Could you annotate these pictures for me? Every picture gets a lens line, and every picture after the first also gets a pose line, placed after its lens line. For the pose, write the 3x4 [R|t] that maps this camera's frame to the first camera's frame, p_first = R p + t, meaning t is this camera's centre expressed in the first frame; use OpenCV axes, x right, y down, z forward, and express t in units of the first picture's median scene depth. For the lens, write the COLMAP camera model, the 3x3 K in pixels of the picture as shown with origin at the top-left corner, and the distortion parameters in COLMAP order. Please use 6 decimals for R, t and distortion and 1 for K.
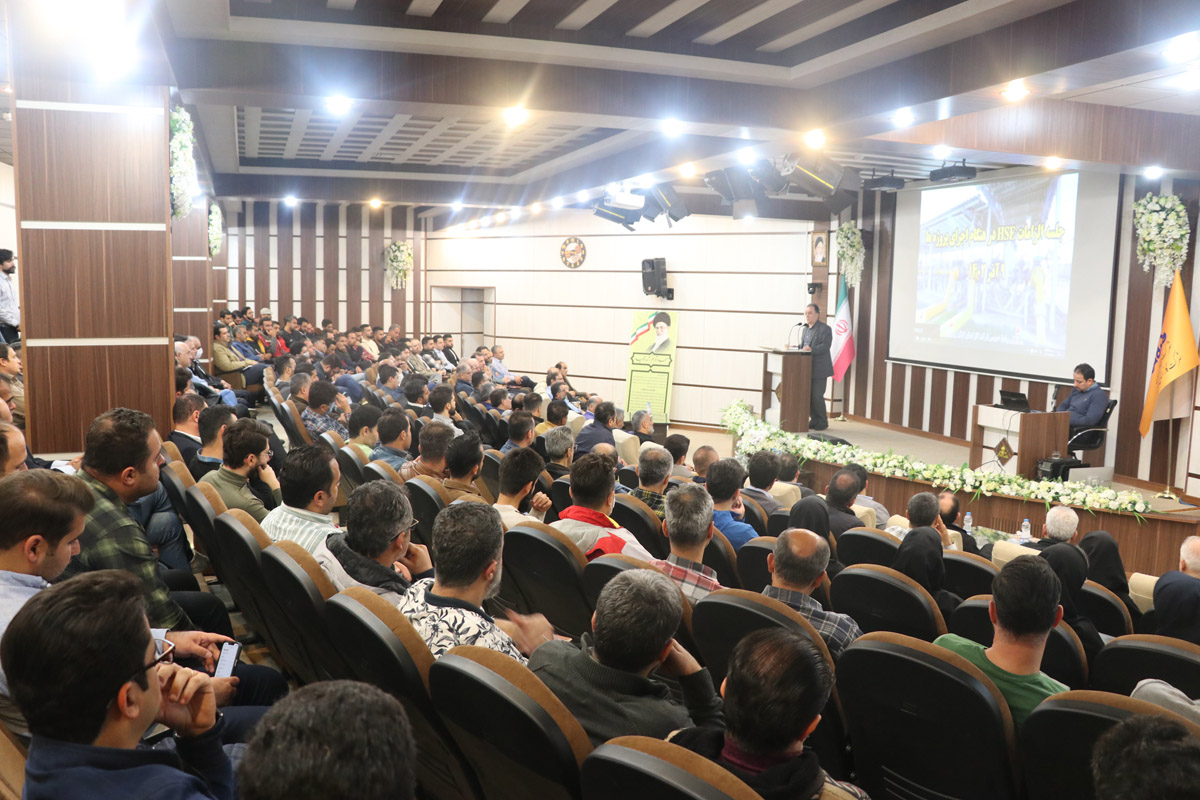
lens RADIAL K [[991.2, 0, 594.5], [0, 991.2, 408.0], [0, 0, 1]] dist [-0.181951, 0.149734]
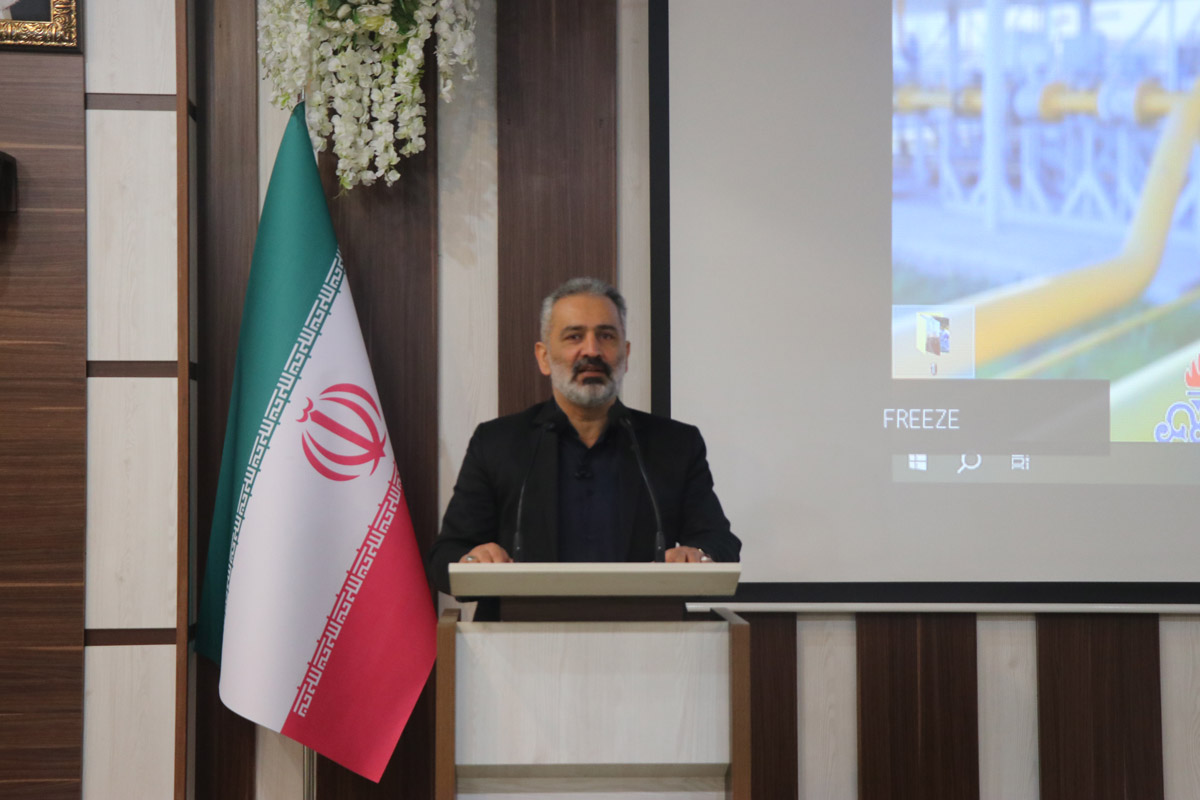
lens RADIAL K [[2460.5, 0, 603.6], [0, 2460.5, 396.3], [0, 0, 1]] dist [0.268145, 0.000000]
pose [[0.296180, -0.000852, 0.955132, -0.135563], [0.121717, 0.991880, -0.036858, -0.075613], [-0.947345, 0.127172, 0.293879, 0.936754]]
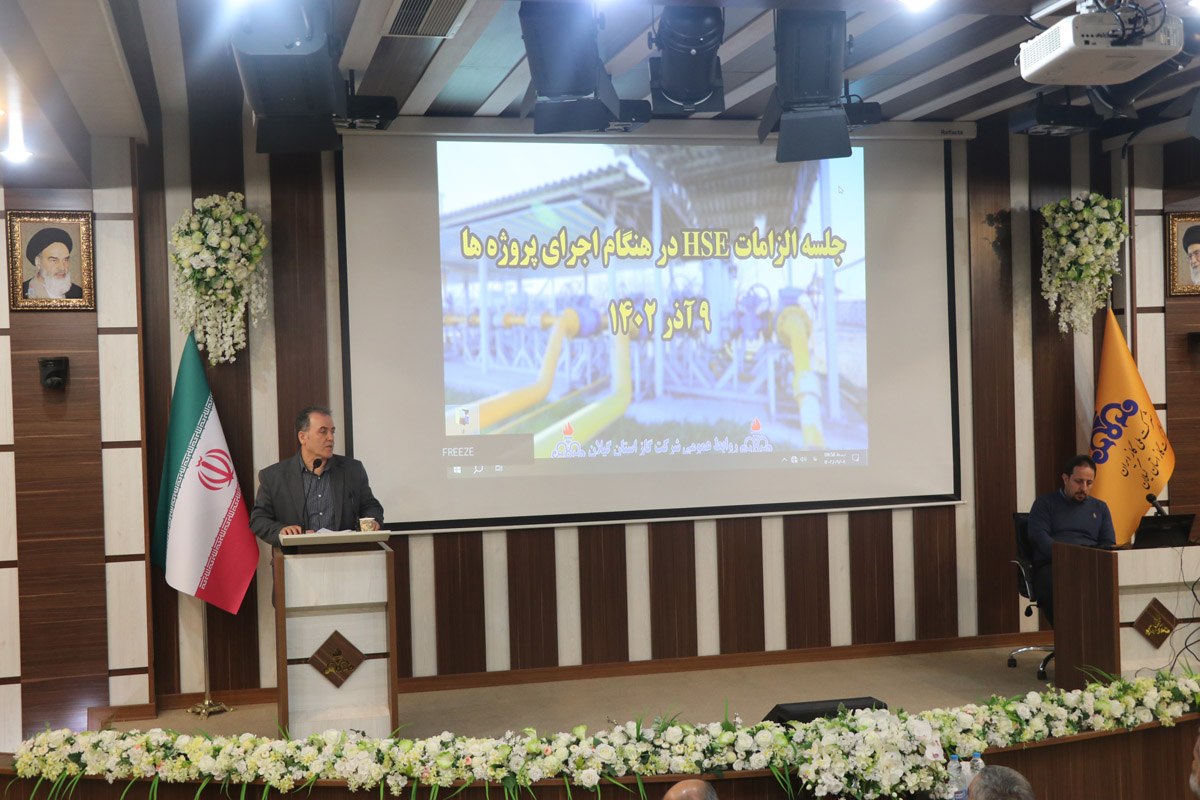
lens RADIAL K [[1507.9, 0, 588.9], [0, 1507.9, 402.8], [0, 0, 1]] dist [0.022629, 0.000000]
pose [[0.094661, -0.035628, 0.994872, -0.355602], [0.148161, 0.988734, 0.021311, -0.110170], [-0.984423, 0.145384, 0.098873, 0.886427]]
